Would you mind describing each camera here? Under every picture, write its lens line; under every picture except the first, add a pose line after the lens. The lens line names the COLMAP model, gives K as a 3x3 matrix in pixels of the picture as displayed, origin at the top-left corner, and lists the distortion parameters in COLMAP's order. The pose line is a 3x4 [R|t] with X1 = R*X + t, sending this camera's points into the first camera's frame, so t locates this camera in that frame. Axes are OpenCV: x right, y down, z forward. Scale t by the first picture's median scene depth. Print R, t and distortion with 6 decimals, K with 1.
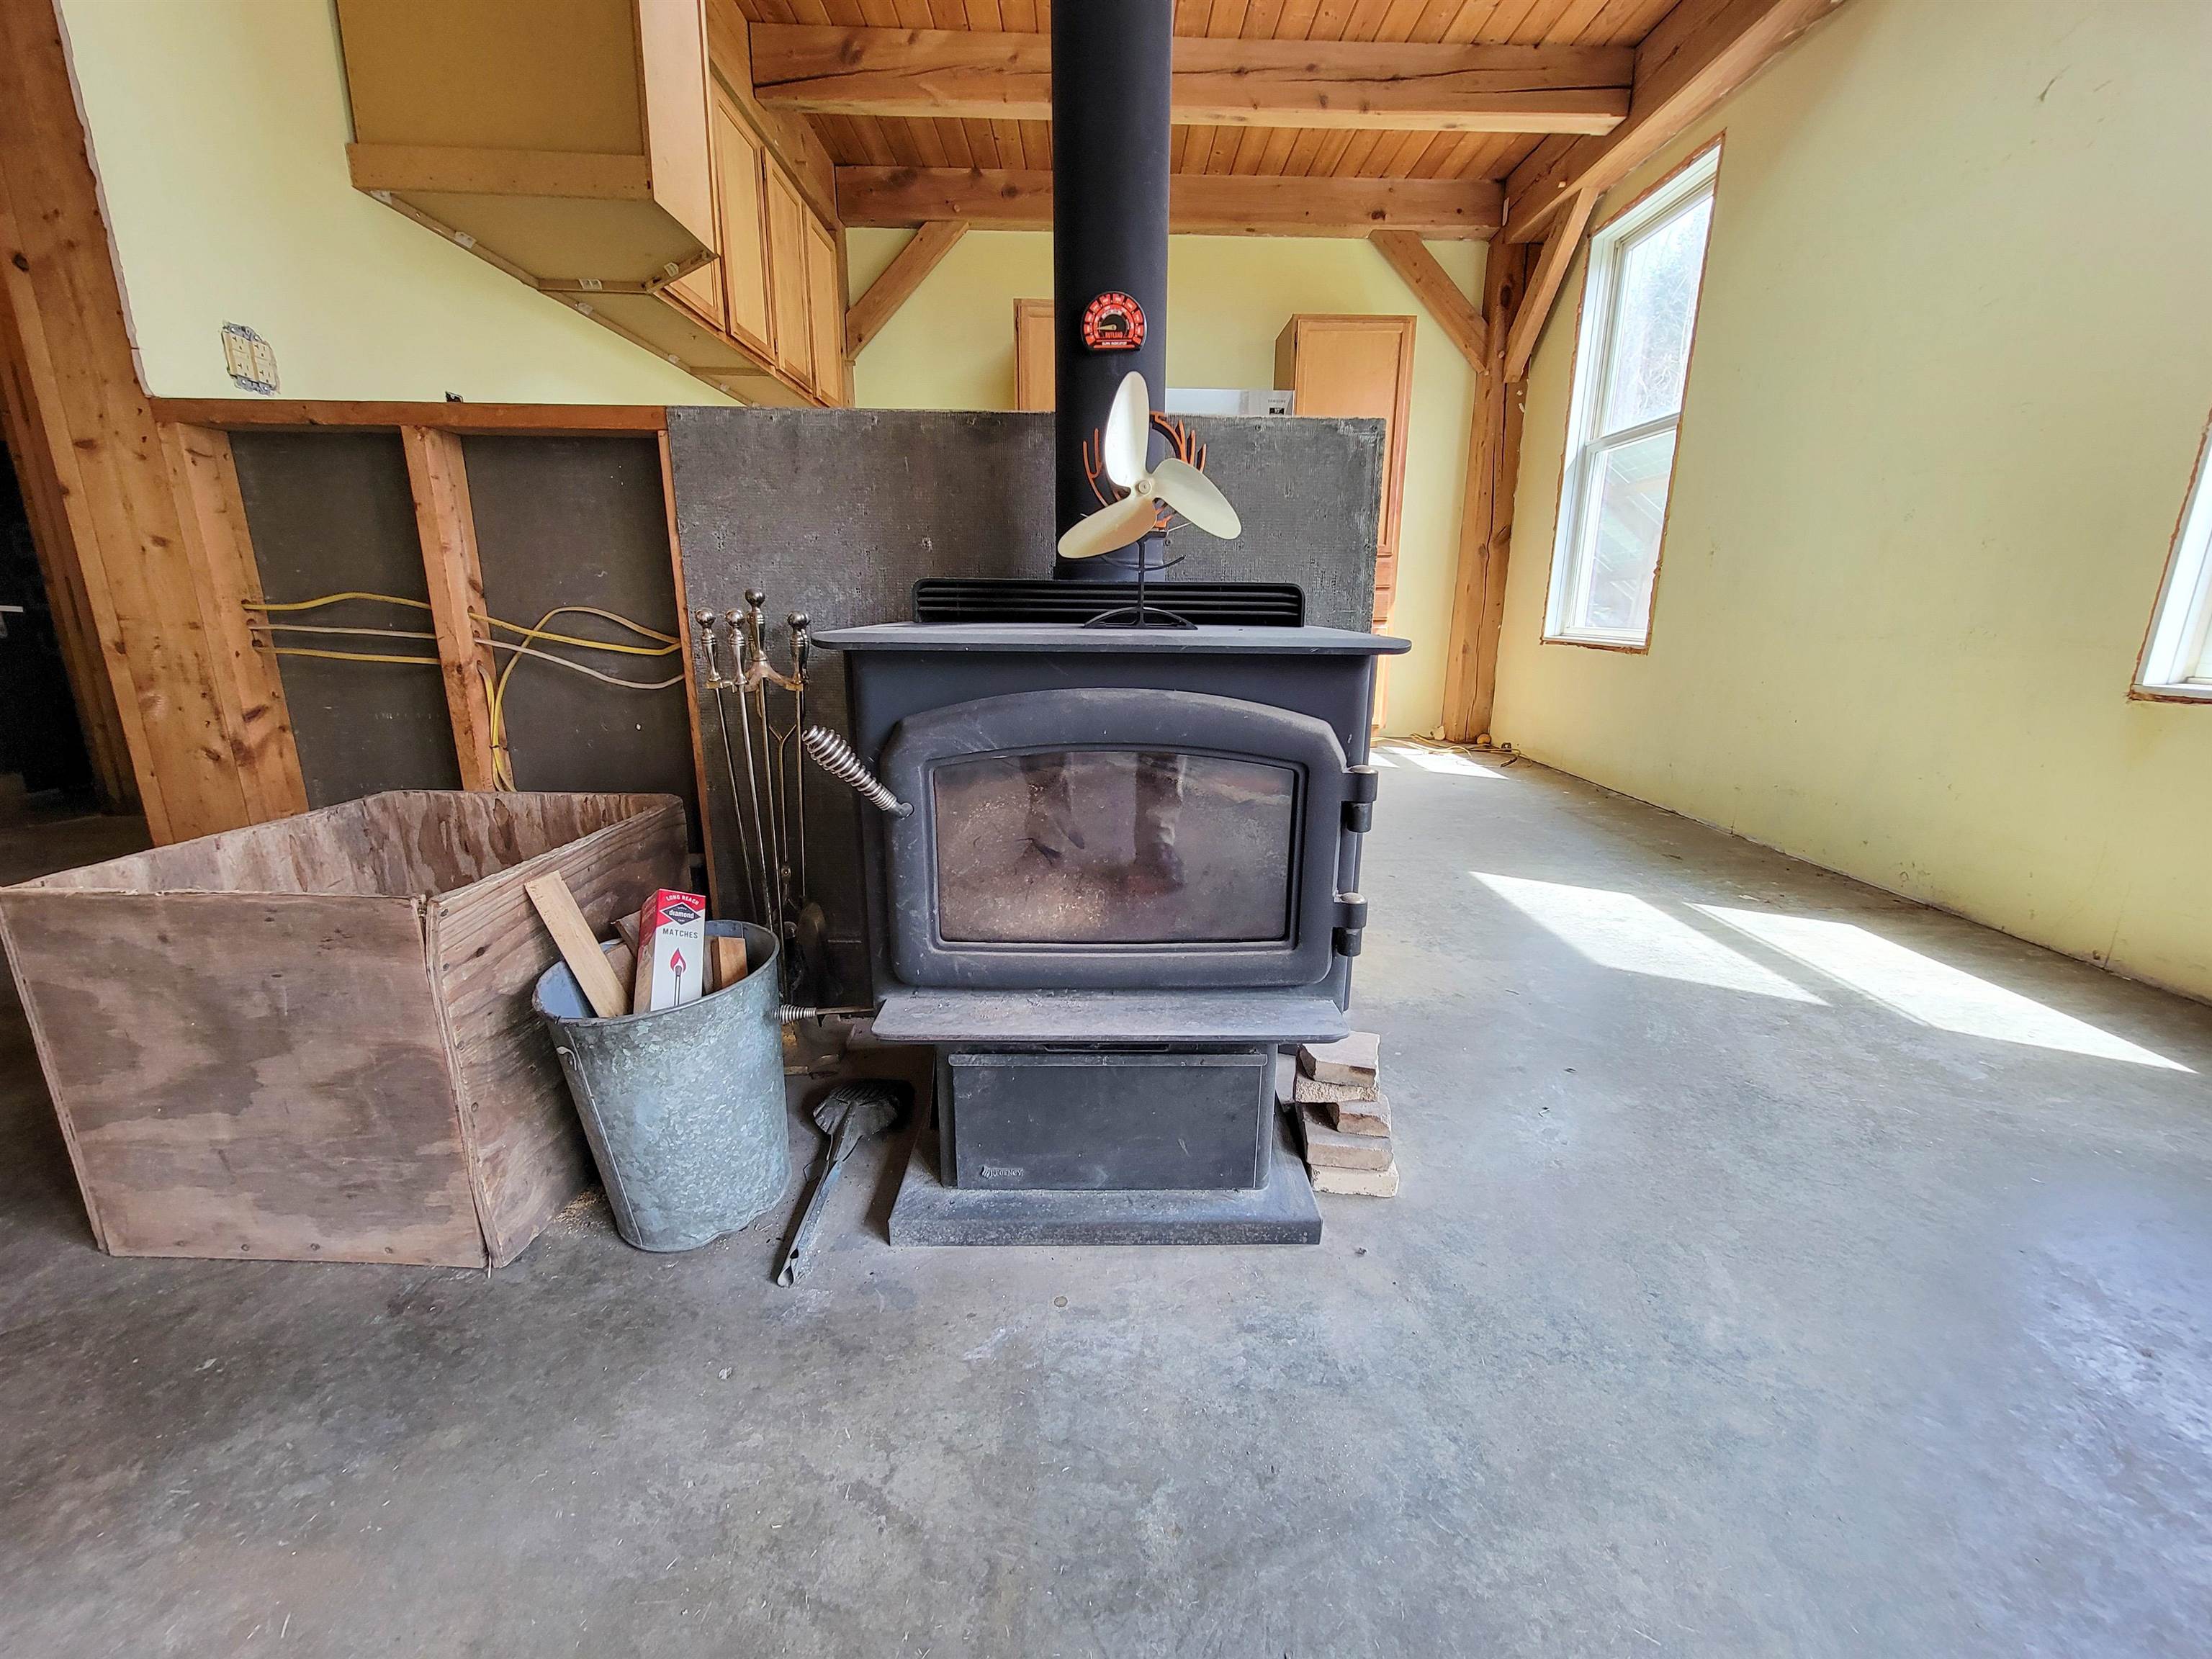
lens RADIAL K [[905.0, 0, 1116.8], [0, 905.0, 830.8], [0, 0, 1]] dist [-0.005733, 0.002441]
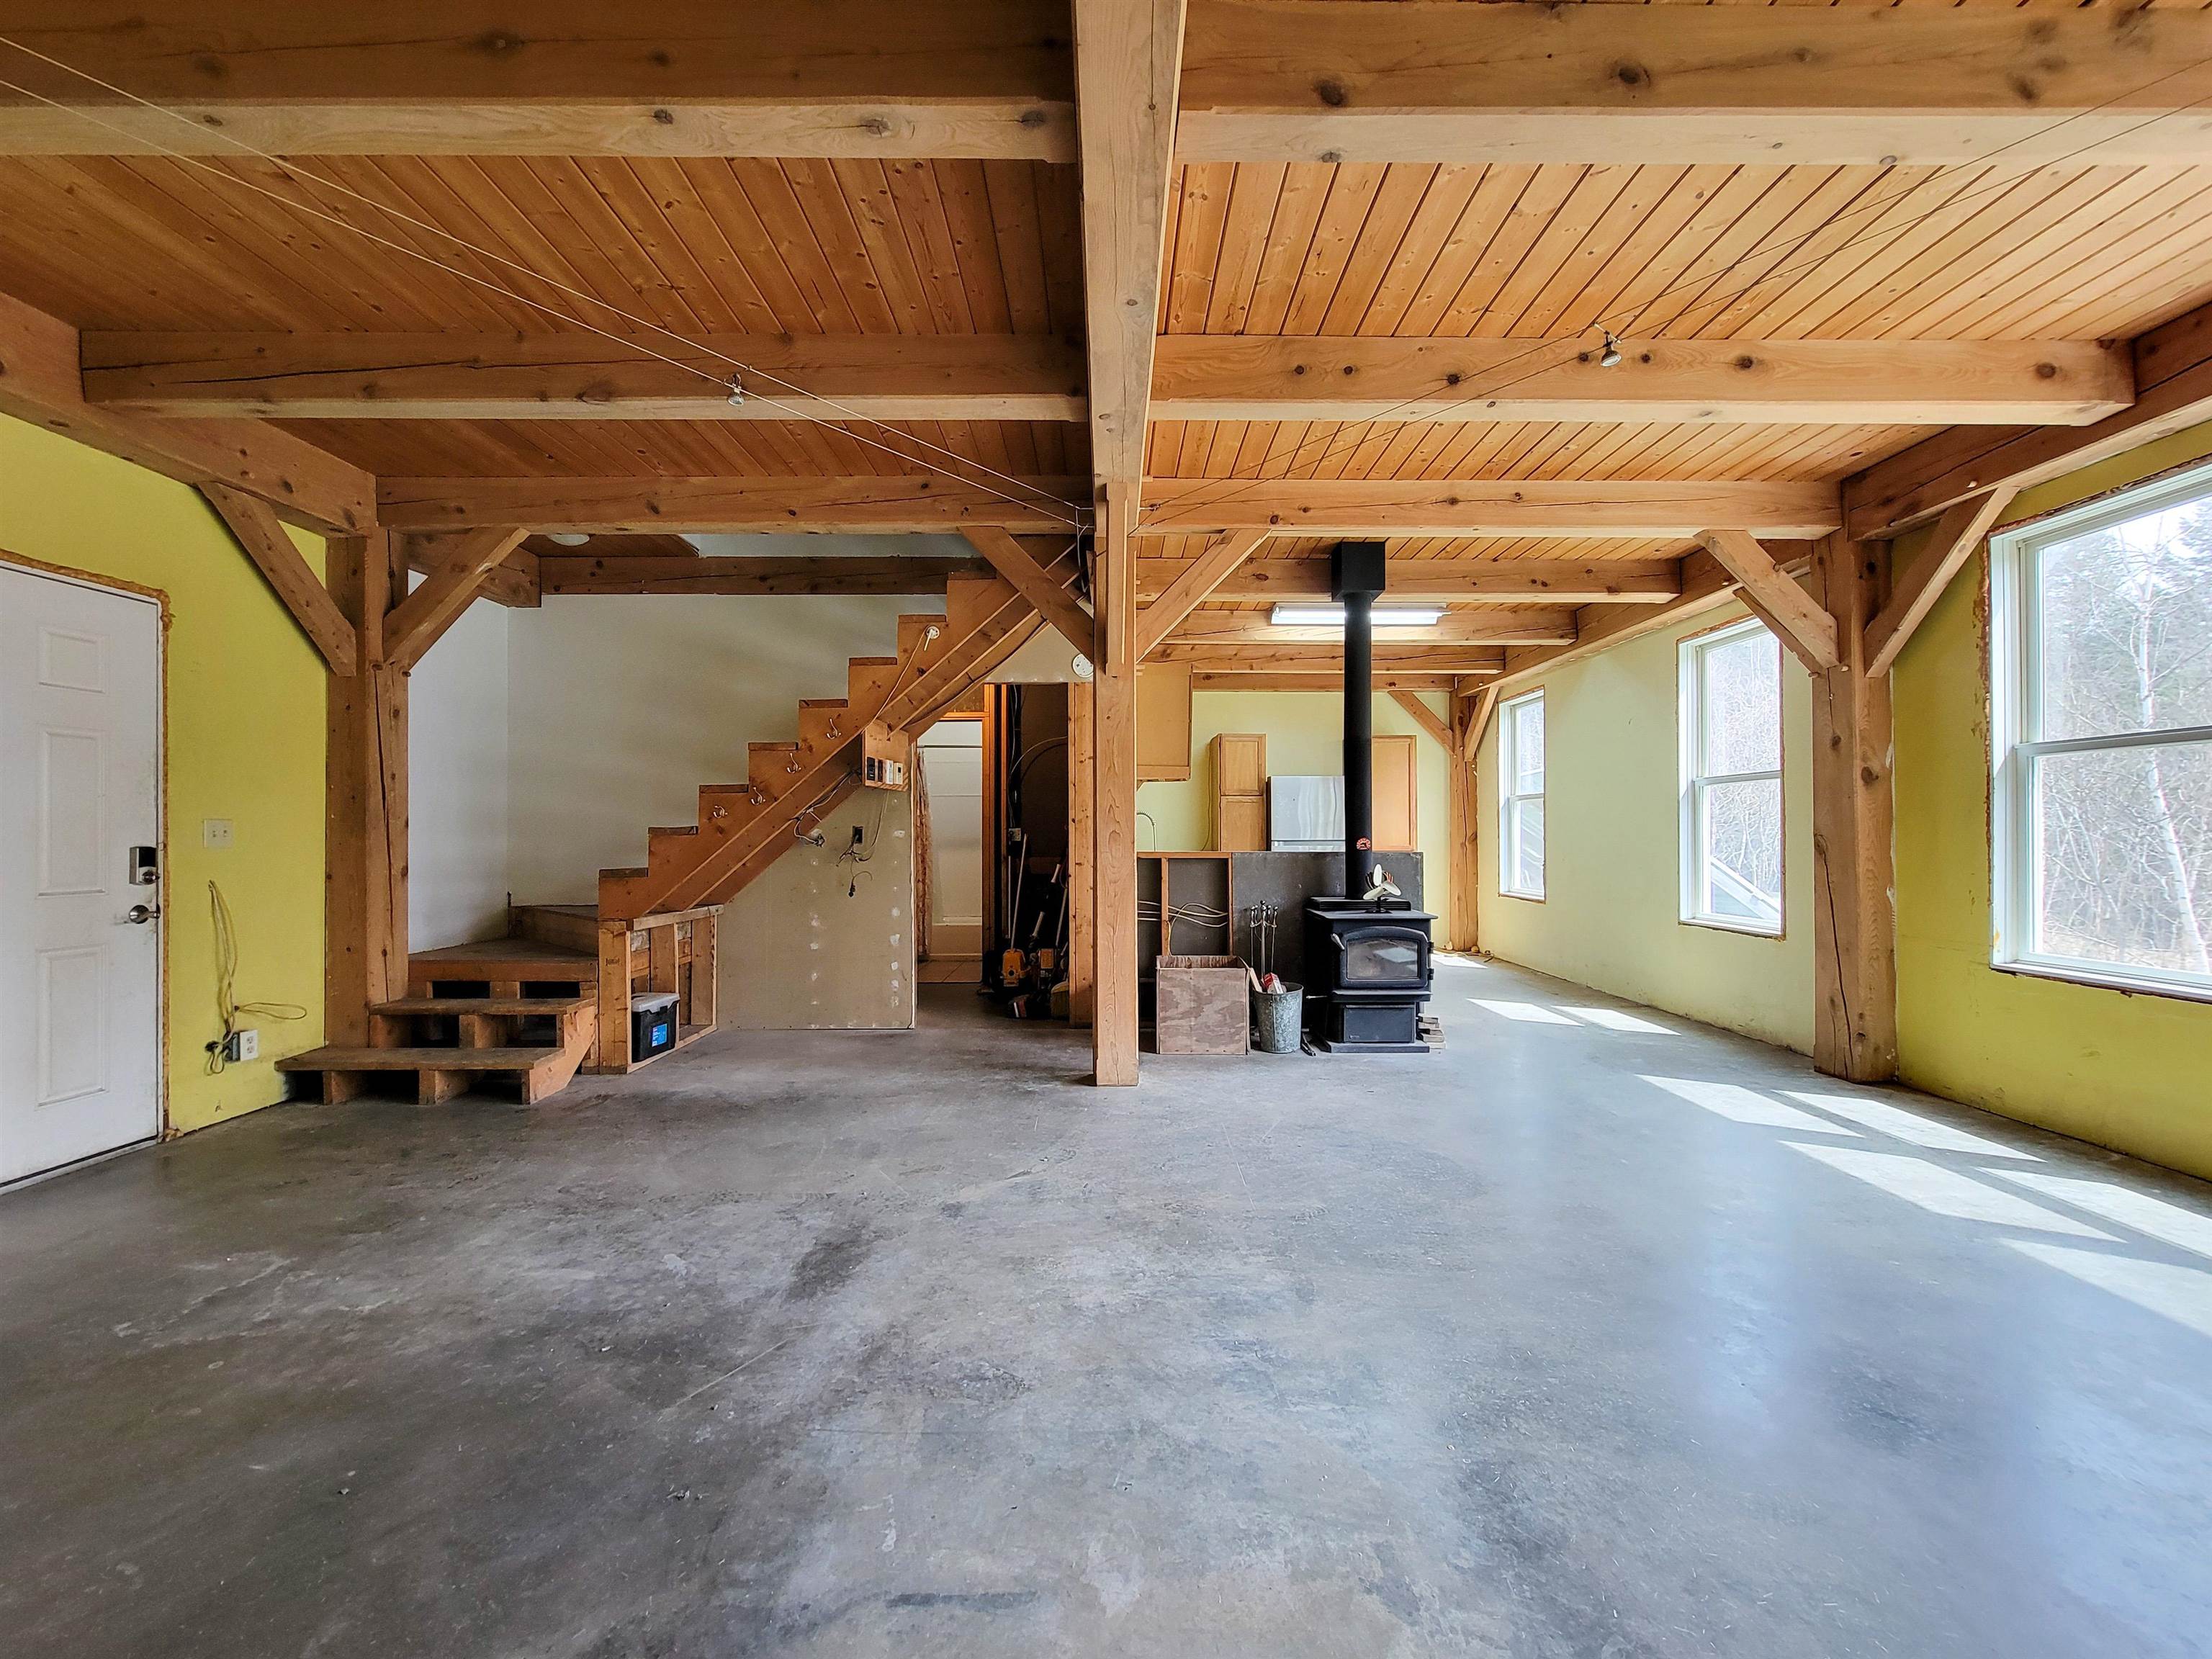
lens RADIAL K [[905.0, 0, 1117.3], [0, 905.0, 832.8], [0, 0, 1]] dist [-0.005733, 0.002441]
pose [[0.999872, -0.011929, -0.010686, -0.394439], [0.008919, 0.968954, -0.247080, 0.159972], [0.013302, 0.246953, 0.968936, -1.133170]]
